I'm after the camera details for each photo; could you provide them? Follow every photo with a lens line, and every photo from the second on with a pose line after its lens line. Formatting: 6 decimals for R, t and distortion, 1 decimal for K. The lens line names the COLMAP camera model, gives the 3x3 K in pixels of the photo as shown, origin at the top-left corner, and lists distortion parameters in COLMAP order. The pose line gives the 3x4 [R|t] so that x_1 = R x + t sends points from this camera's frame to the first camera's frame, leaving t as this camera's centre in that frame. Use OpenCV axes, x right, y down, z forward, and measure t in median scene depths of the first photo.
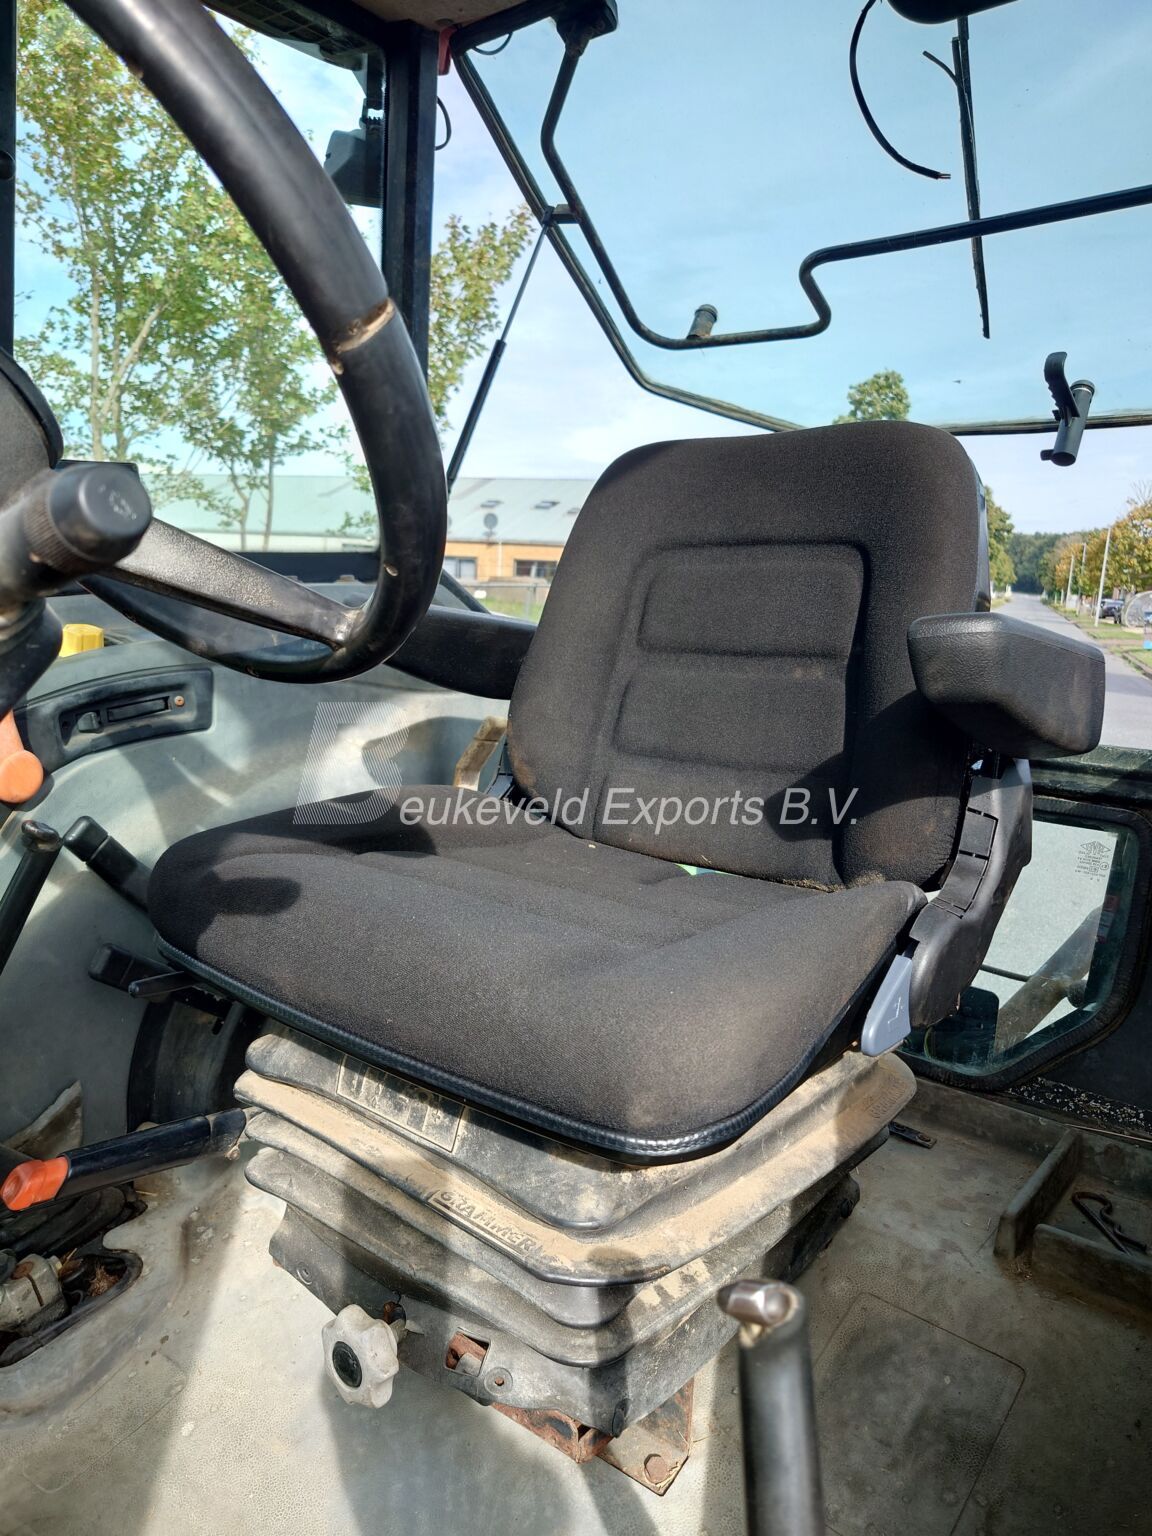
lens RADIAL K [[1123.9, 0, 548.8], [0, 1123.9, 764.2], [0, 0, 1]] dist [0.004189, 0.004577]
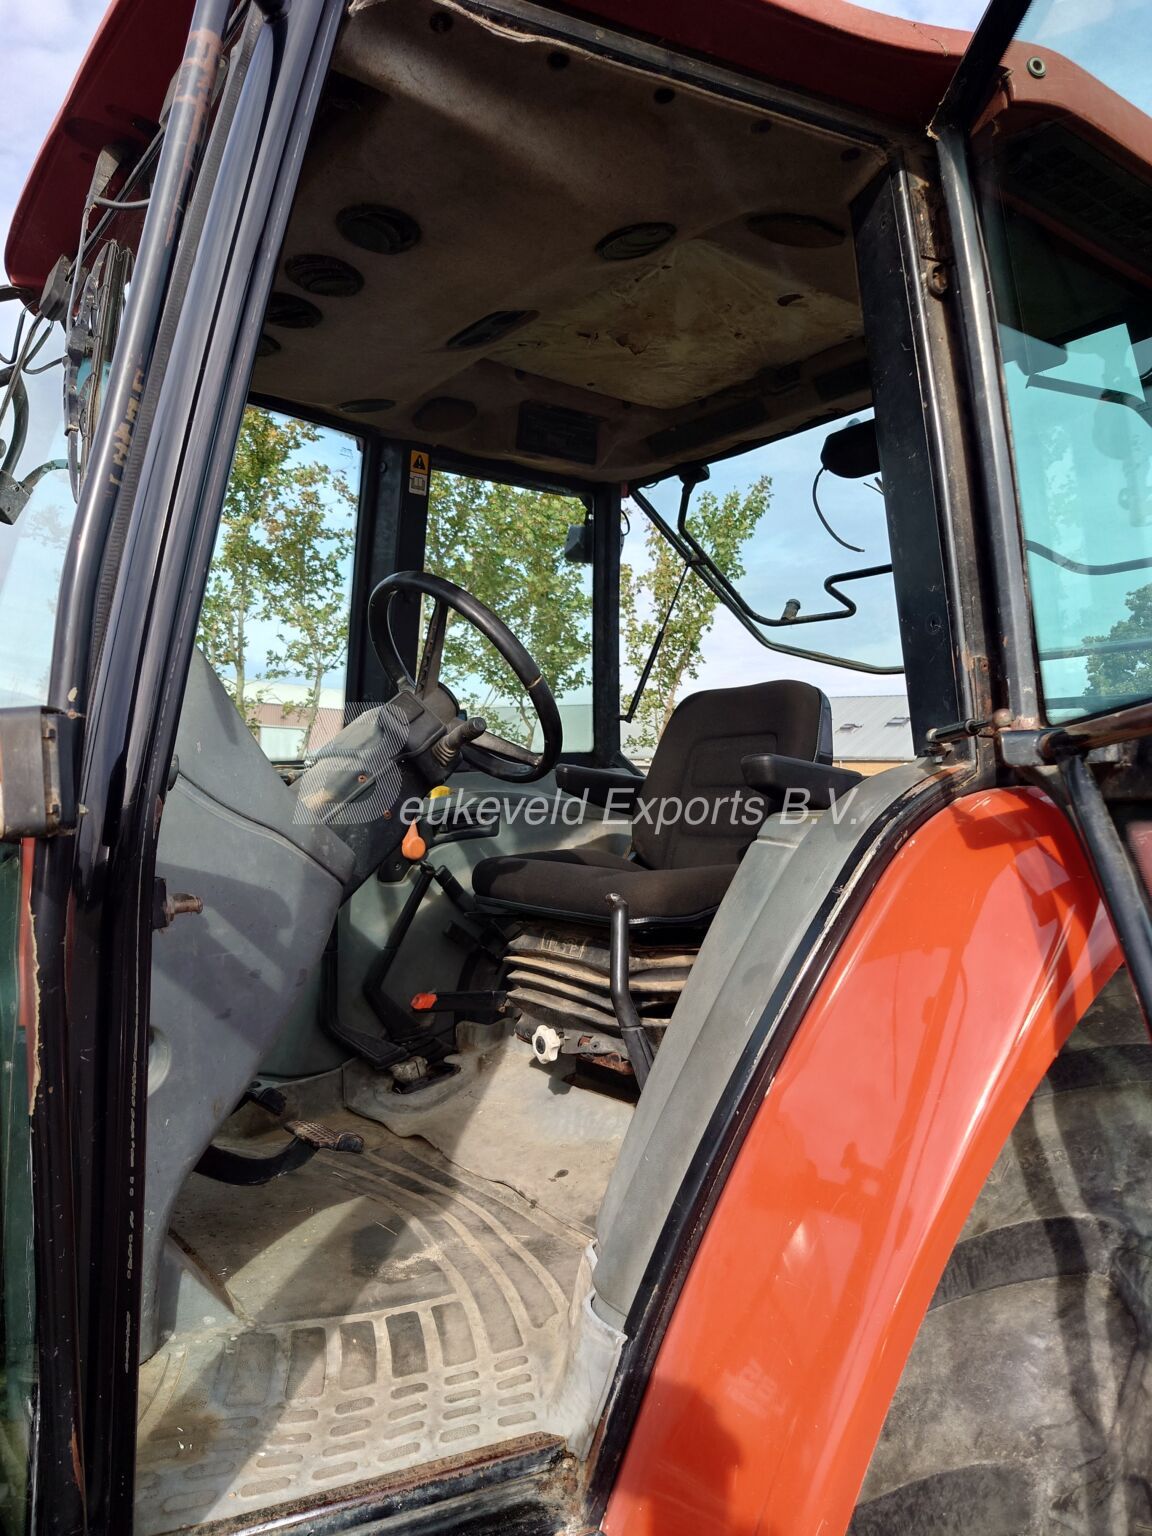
lens RADIAL K [[1123.9, 0, 548.8], [0, 1123.9, 764.2], [0, 0, 1]] dist [0.004189, 0.004577]
pose [[0.969391, -0.029479, -0.243745, 0.049097], [-0.017935, 0.981611, -0.190046, 0.038577], [0.244865, 0.188600, 0.951037, -0.159030]]
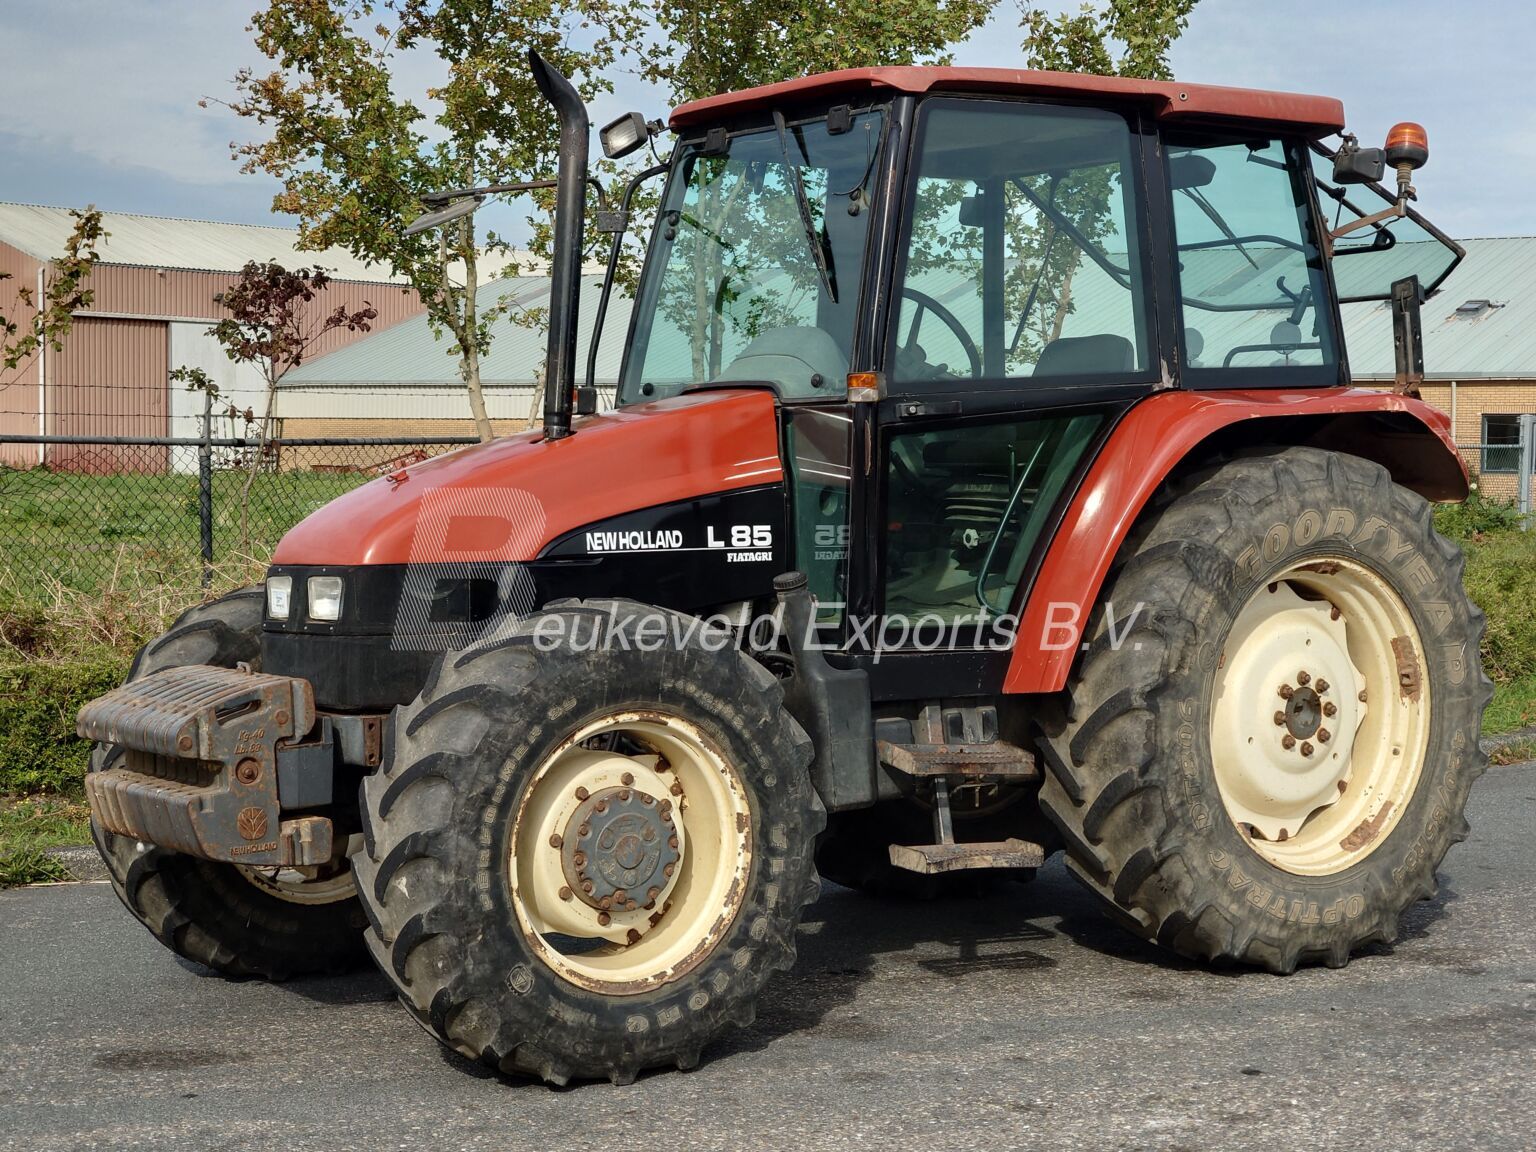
lens RADIAL K [[2957.0, 0, 768.0], [0, 2957.0, 576.0], [0, 0, 1]] dist [-0.024772, 0.028834]
pose [[0.968359, -0.028076, -0.247979, 0.209033], [-0.005055, 0.991241, -0.131967, 0.233323], [0.249512, 0.129045, 0.959735, -1.115790]]
